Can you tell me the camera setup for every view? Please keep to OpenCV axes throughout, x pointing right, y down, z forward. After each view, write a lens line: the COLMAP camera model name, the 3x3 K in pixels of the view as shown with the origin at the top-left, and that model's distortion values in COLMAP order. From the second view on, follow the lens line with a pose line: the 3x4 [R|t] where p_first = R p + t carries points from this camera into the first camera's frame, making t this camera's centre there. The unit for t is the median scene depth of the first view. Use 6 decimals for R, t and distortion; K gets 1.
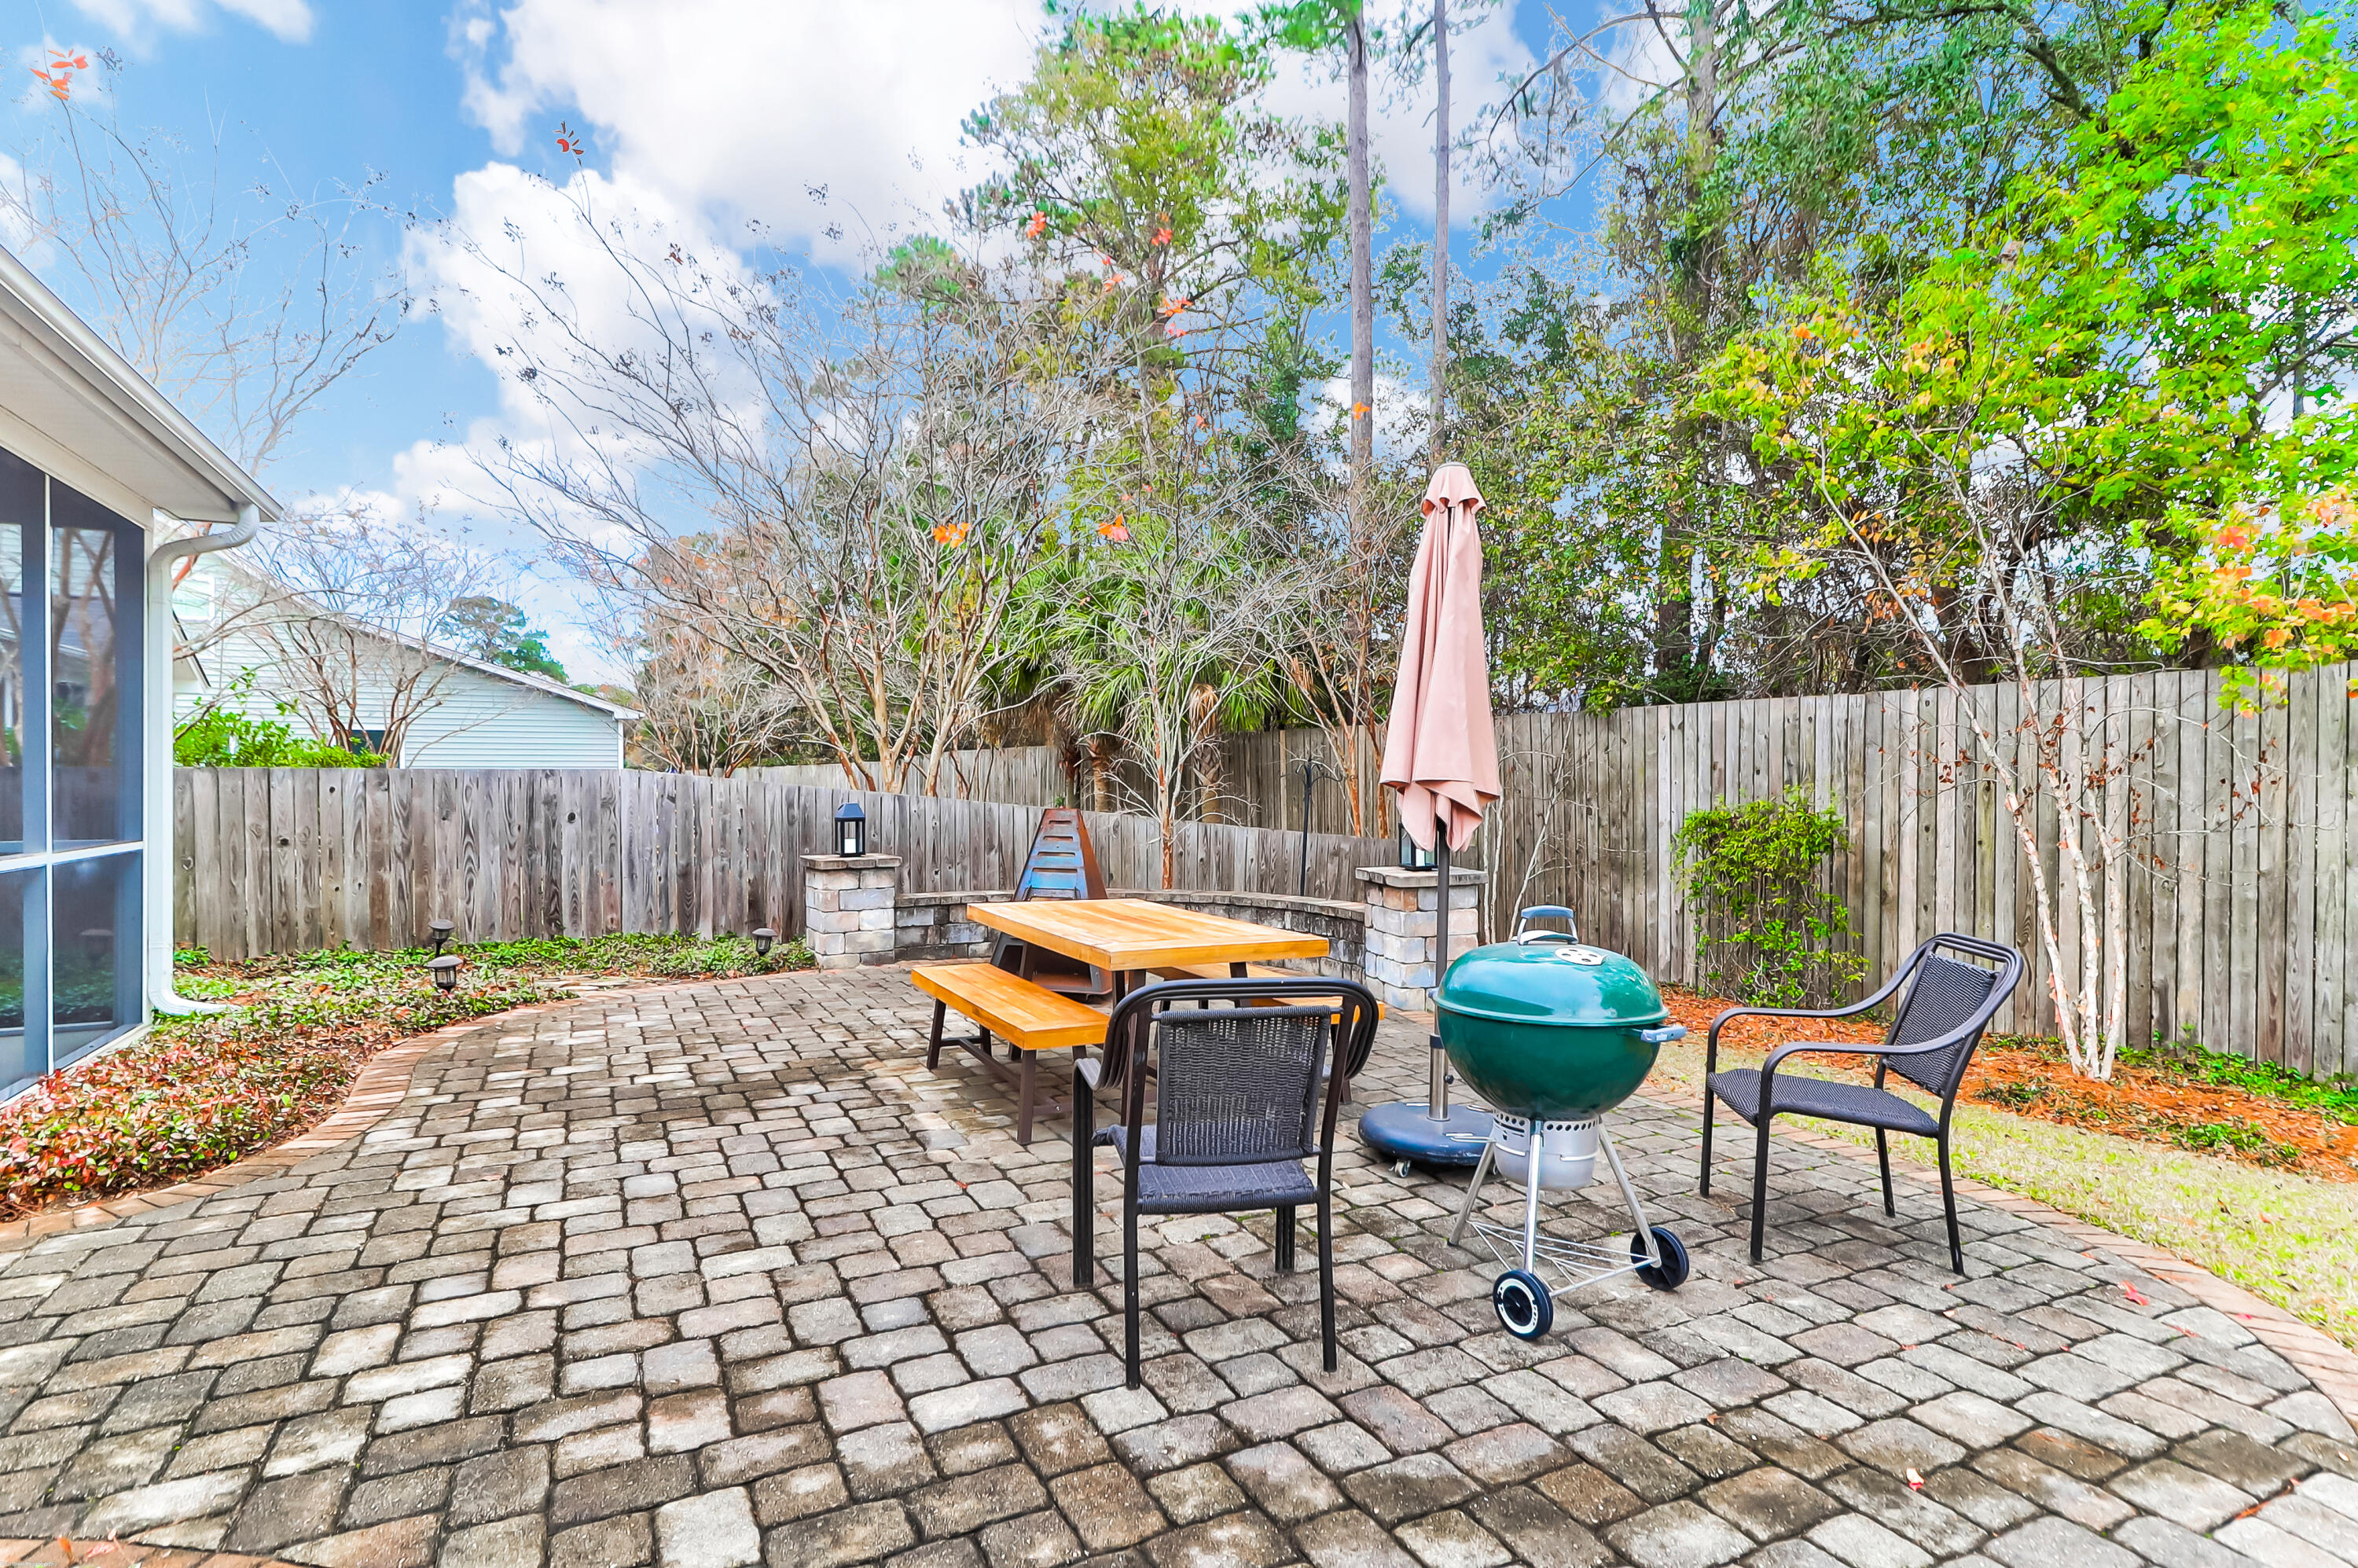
lens RADIAL K [[1191.4, 0, 1192.8], [0, 1191.4, 795.0], [0, 0, 1]] dist [0.022521, -0.012003]
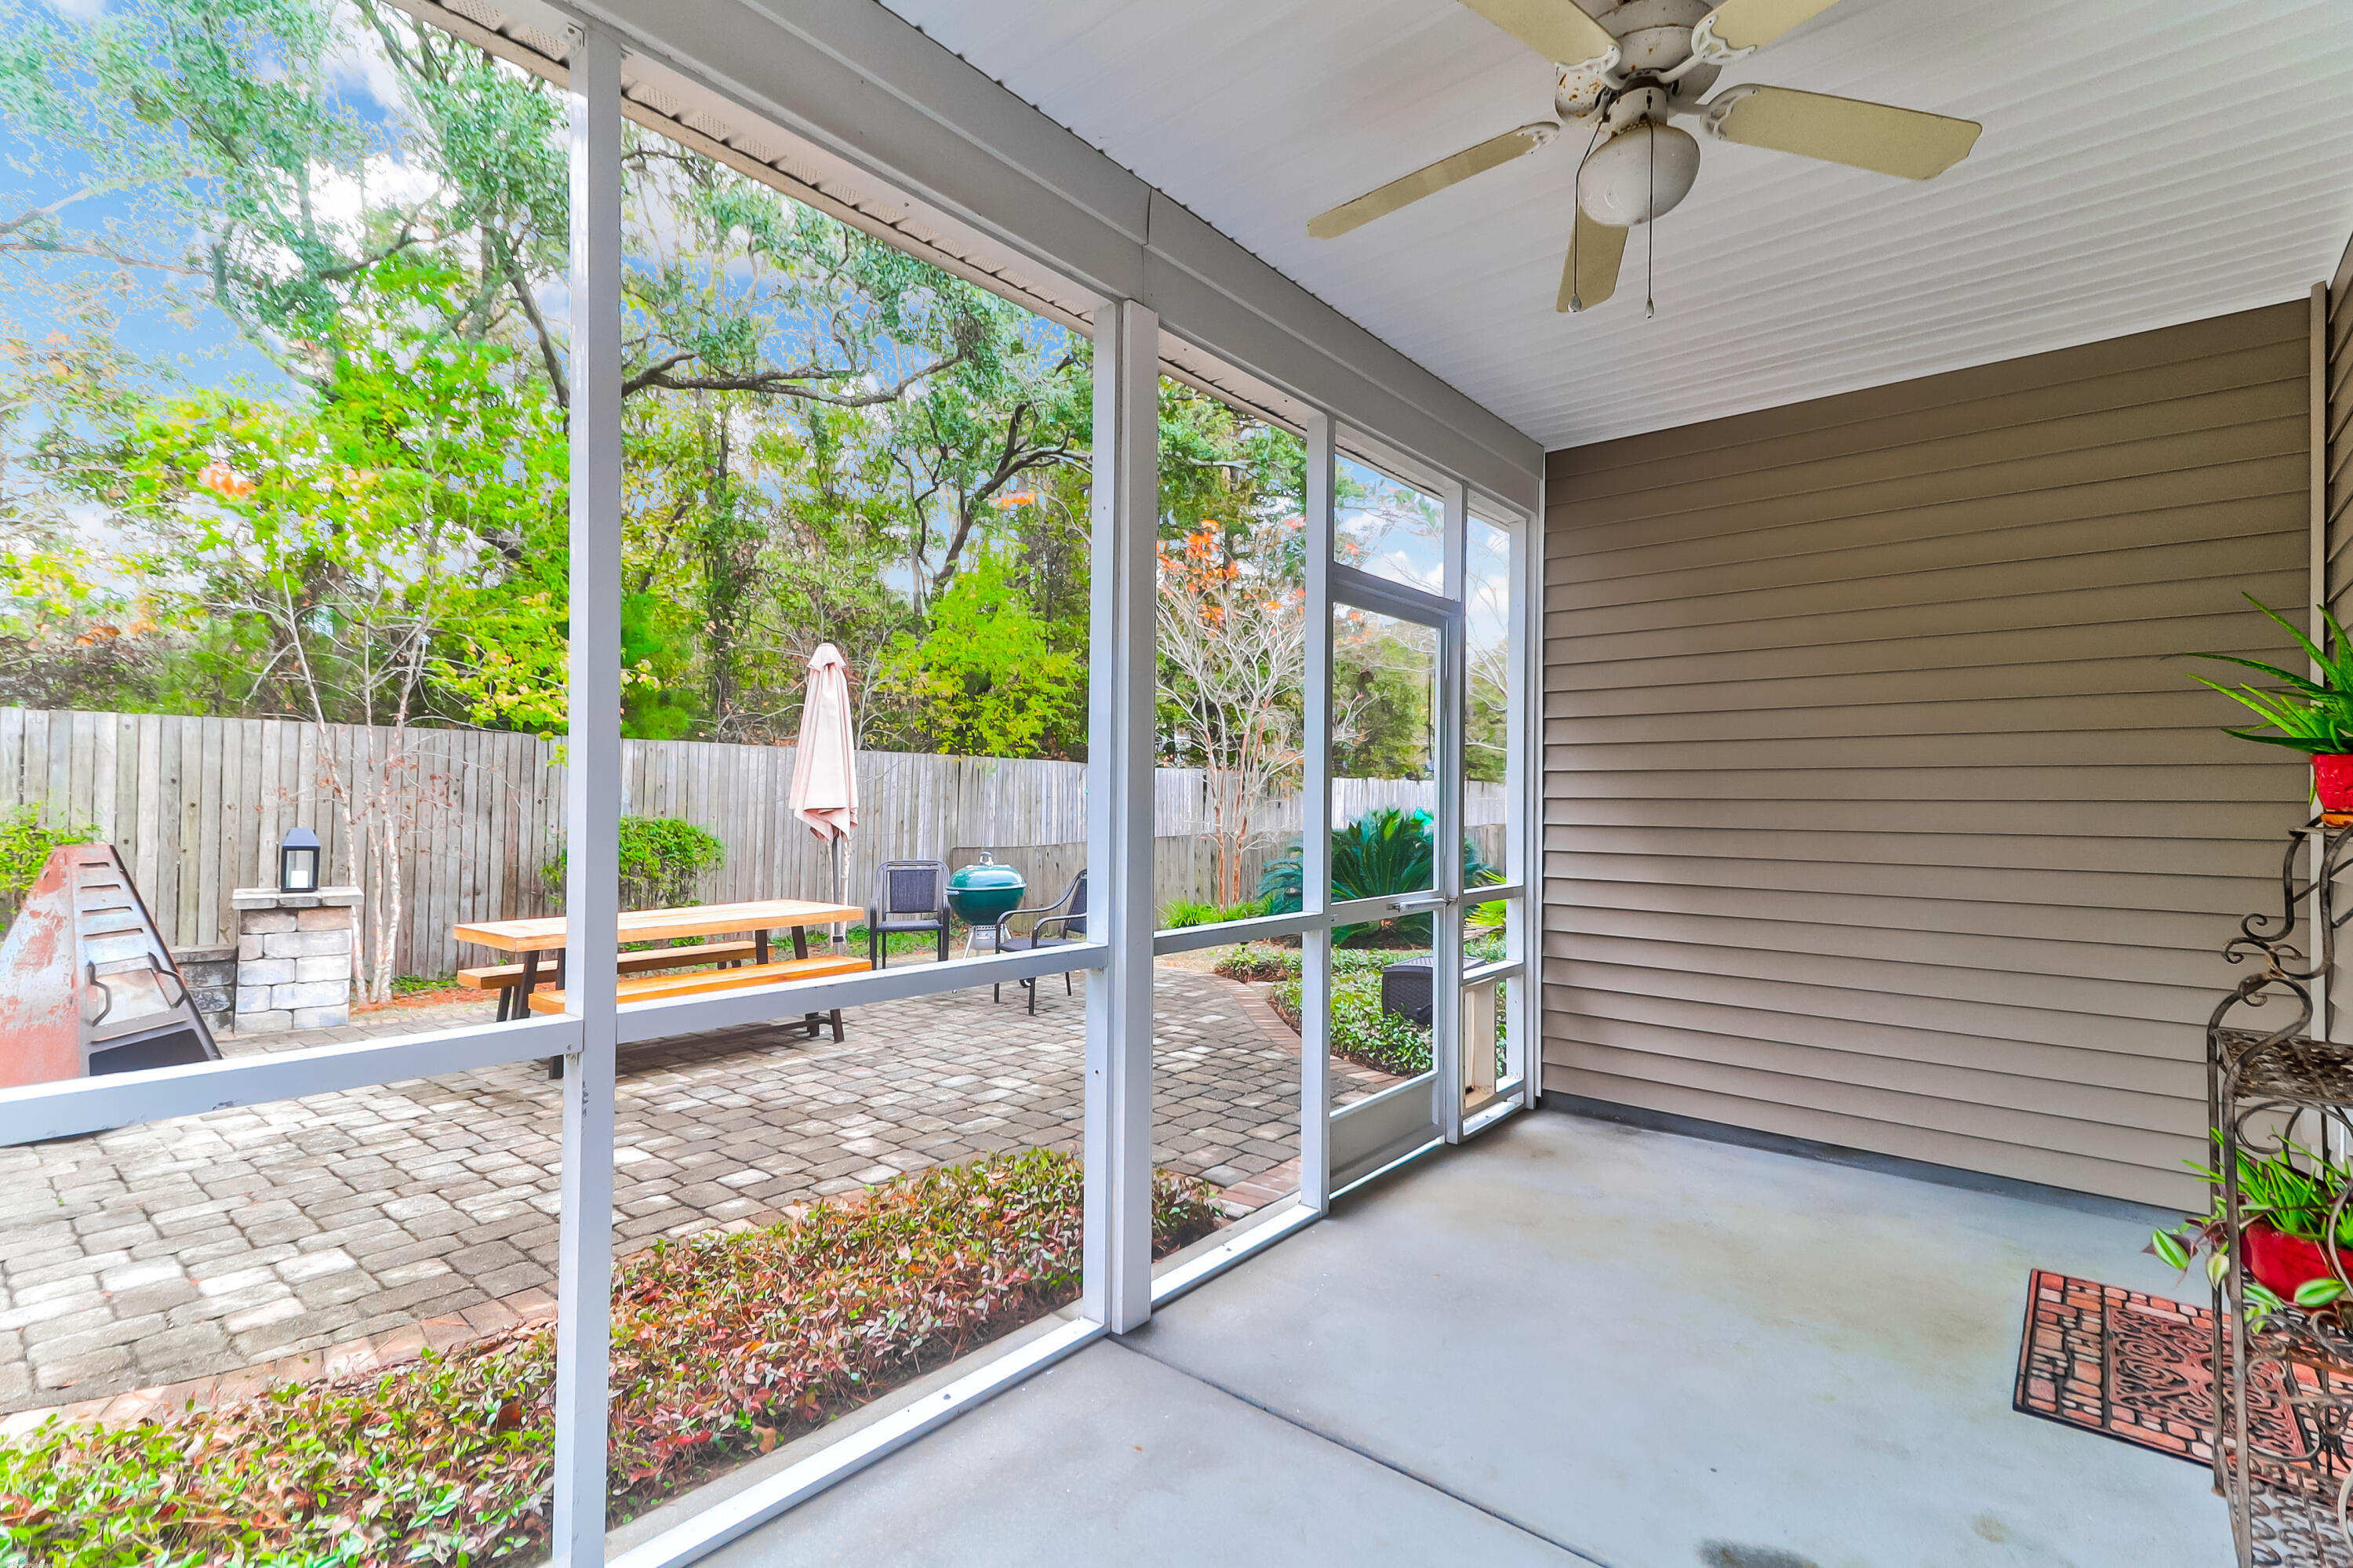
lens RADIAL K [[1125.6, 0, 1198.0], [0, 1125.6, 787.5], [0, 0, 1]] dist [0.036751, -0.001533]
pose [[-0.411414, 0.006532, 0.911425, -0.989254], [-0.001739, 0.999967, -0.007951, -0.018330], [-0.911447, -0.004856, -0.411389, 0.690951]]
